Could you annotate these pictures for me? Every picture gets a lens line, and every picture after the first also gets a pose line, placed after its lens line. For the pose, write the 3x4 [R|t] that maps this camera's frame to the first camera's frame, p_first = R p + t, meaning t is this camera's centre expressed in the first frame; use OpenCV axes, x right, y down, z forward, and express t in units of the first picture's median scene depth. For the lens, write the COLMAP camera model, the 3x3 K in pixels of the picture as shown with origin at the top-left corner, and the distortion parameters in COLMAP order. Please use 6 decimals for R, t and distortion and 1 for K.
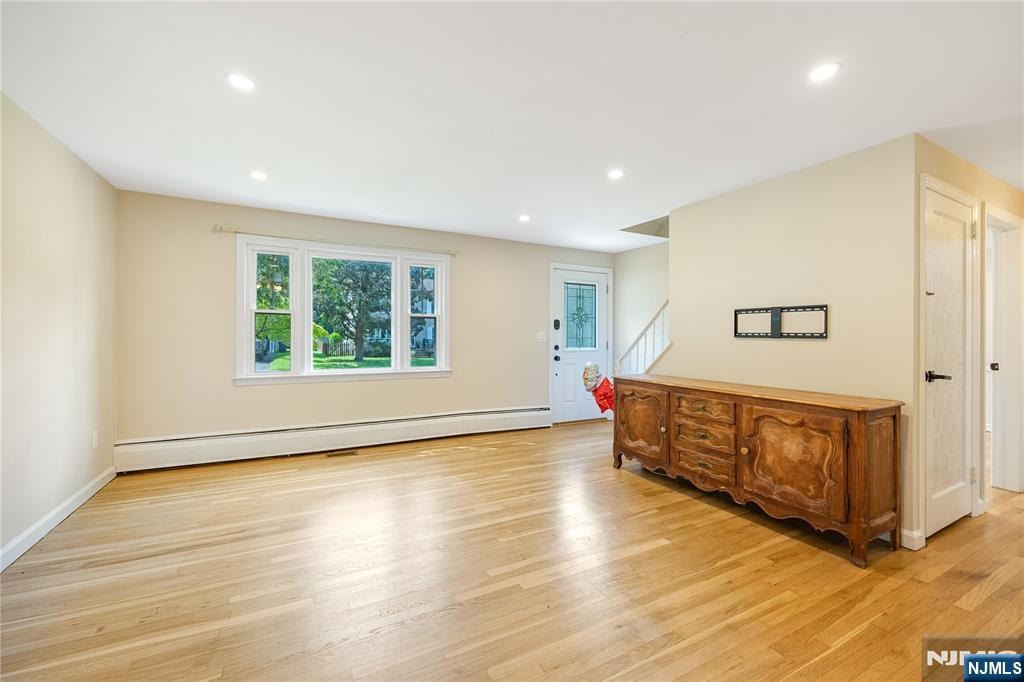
lens RADIAL K [[420.2, 0, 508.9], [0, 420.2, 336.1], [0, 0, 1]] dist [-0.010274, -0.000010]
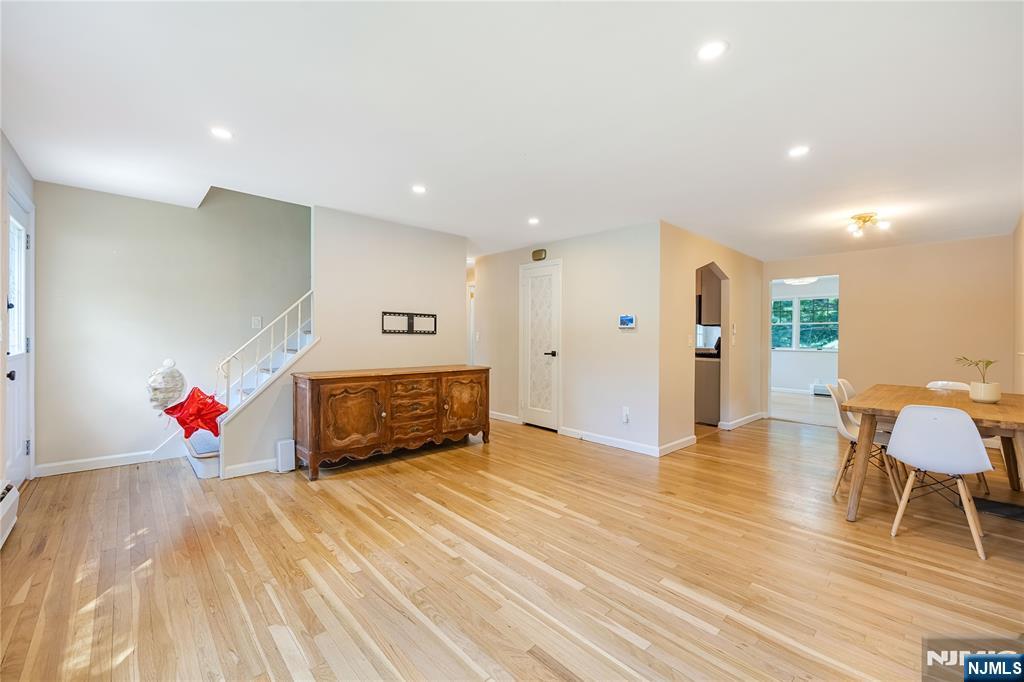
lens RADIAL K [[420.2, 0, 508.9], [0, 420.2, 336.1], [0, 0, 1]] dist [-0.010274, -0.000010]
pose [[-0.265987, -0.013865, 0.963877, -0.910491], [-0.013770, 0.999849, 0.010582, -0.008136], [-0.963878, -0.010458, -0.266138, 1.087783]]
